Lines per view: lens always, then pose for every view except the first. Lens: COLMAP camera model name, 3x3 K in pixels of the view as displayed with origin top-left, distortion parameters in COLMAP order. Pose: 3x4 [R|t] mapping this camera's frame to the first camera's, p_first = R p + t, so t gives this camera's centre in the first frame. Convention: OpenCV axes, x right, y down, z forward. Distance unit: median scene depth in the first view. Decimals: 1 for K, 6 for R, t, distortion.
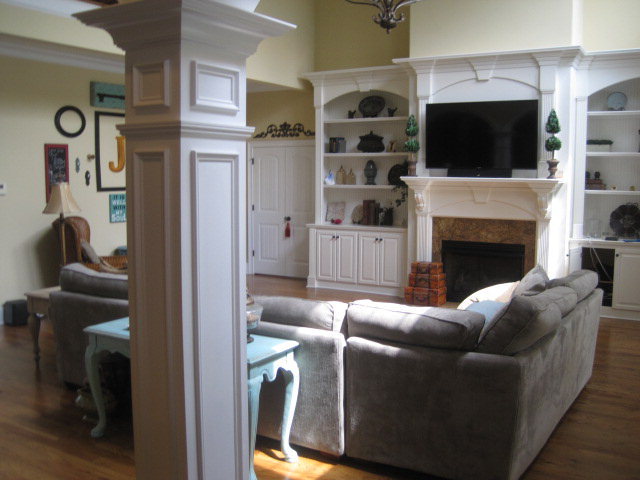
lens RADIAL K [[661.6, 0, 318.4], [0, 661.6, 254.6], [0, 0, 1]] dist [-0.171611, 0.118168]
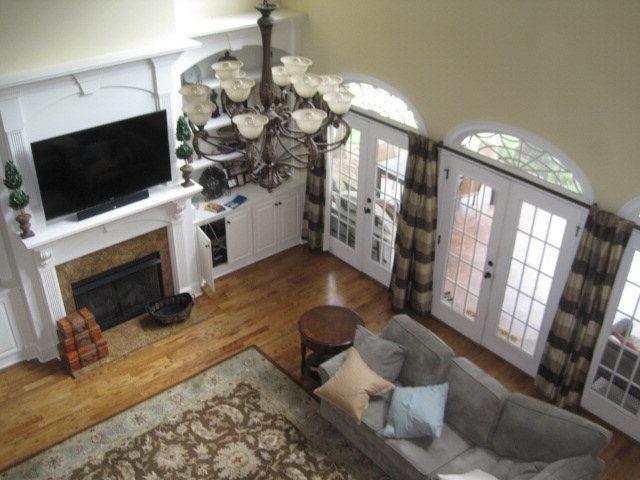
lens RADIAL K [[661.6, 0, 318.4], [0, 661.6, 254.6], [0, 0, 1]] dist [-0.171611, 0.118168]
pose [[0.306774, -0.498904, 0.810546, -0.368108], [0.101232, 0.863881, 0.493419, -0.434692], [-0.946384, -0.069315, 0.315521, 0.459029]]
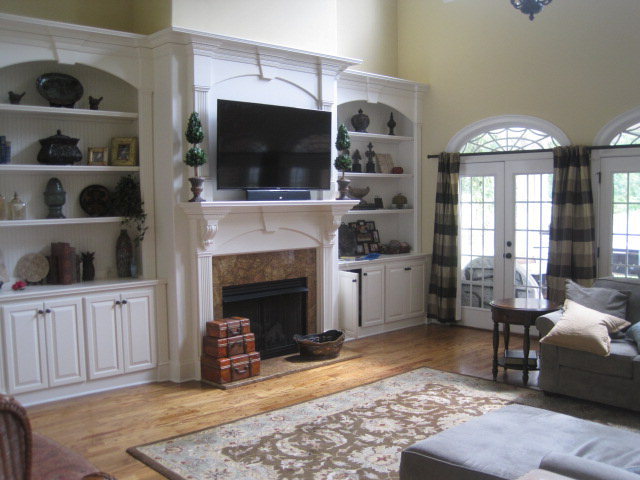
lens RADIAL K [[661.6, 0, 318.4], [0, 661.6, 254.6], [0, 0, 1]] dist [-0.171611, 0.118168]
pose [[0.267802, -0.084196, 0.959788, -0.496606], [0.128114, 0.990440, 0.051139, -0.083445], [-0.954918, 0.109267, 0.276029, 0.706172]]
